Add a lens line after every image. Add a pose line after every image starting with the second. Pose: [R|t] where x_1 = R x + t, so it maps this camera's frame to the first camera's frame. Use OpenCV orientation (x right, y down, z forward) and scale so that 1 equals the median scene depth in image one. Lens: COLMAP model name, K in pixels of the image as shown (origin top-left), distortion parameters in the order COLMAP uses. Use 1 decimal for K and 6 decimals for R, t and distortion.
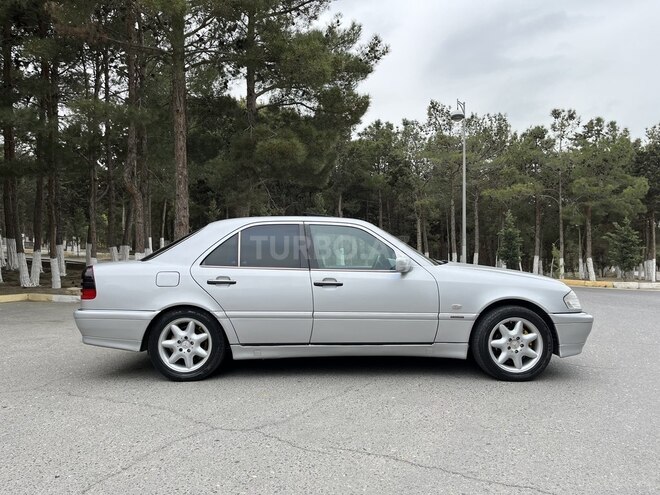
lens RADIAL K [[498.2, 0, 324.6], [0, 498.2, 242.8], [0, 0, 1]] dist [0.072324, -0.096781]
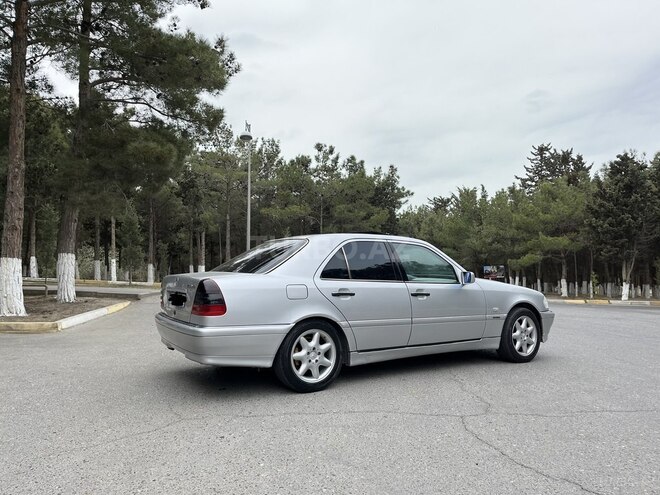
lens RADIAL K [[498.2, 0, 324.6], [0, 498.2, 242.8], [0, 0, 1]] dist [0.072324, -0.096781]
pose [[0.846394, 0.036161, 0.531329, -0.795188], [-0.023068, 0.999245, -0.031260, 0.003133], [-0.532058, 0.014201, 0.846589, 0.112117]]
